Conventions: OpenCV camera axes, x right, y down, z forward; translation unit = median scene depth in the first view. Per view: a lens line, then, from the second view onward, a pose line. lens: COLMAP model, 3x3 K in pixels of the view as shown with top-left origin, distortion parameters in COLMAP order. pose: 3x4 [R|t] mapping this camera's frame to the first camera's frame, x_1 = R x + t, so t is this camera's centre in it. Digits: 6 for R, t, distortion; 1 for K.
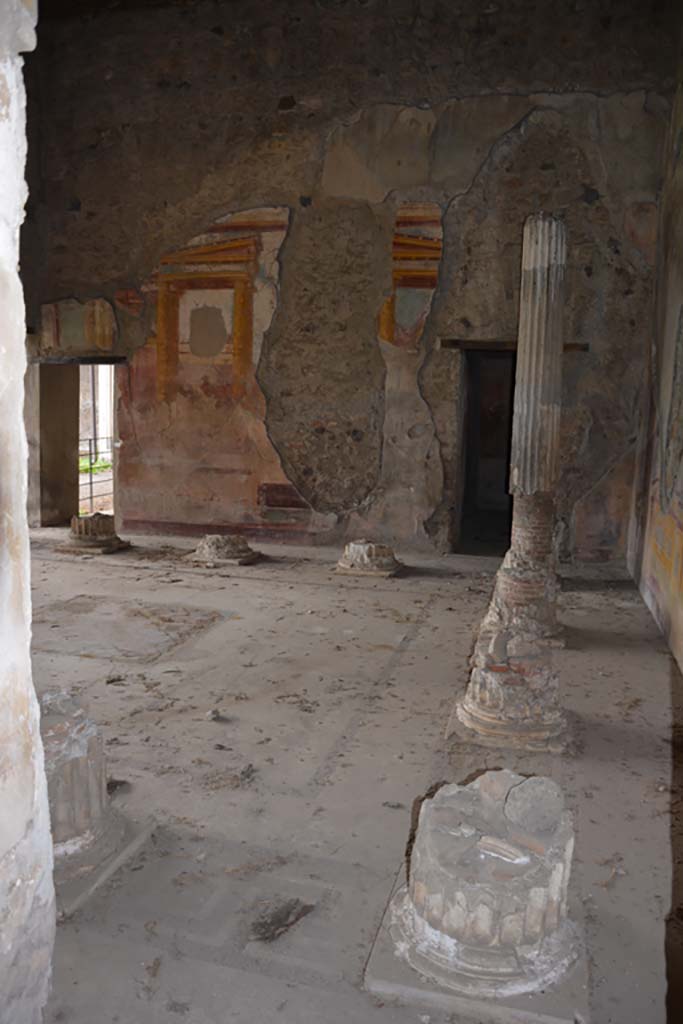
lens RADIAL K [[794.4, 0, 341.5], [0, 794.4, 512.0], [0, 0, 1]] dist [-0.152933, 0.118408]
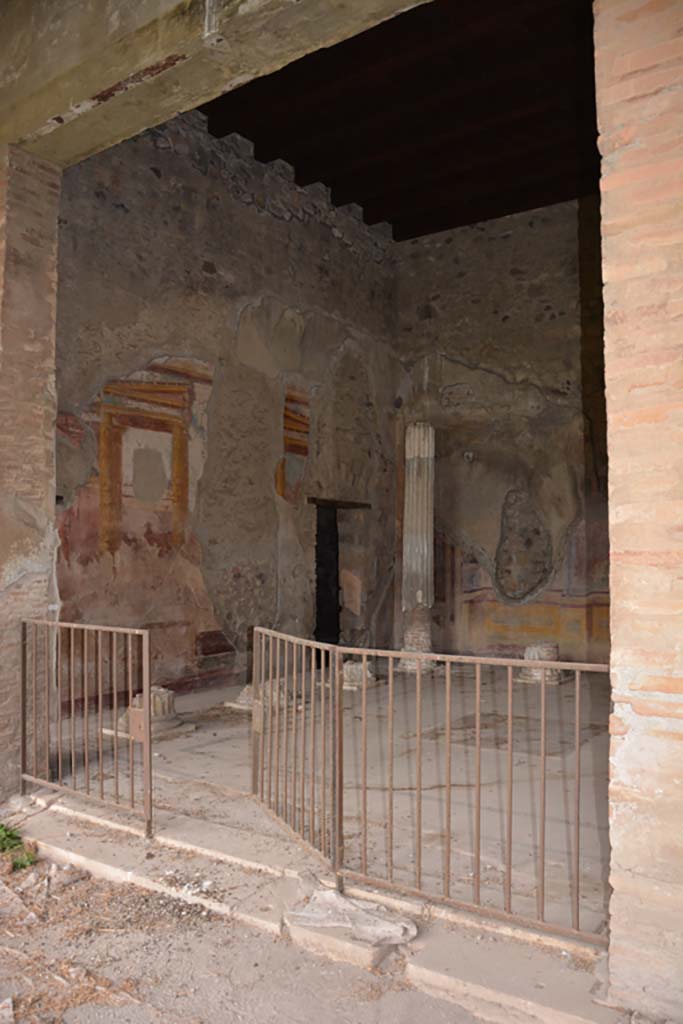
lens RADIAL K [[794.4, 0, 341.5], [0, 794.4, 512.0], [0, 0, 1]] dist [-0.152933, 0.118408]
pose [[0.368385, 0.022093, 0.929411, -0.957222], [0.135207, 0.987815, -0.077072, -0.085851], [-0.919789, 0.154055, 0.360909, 0.470151]]
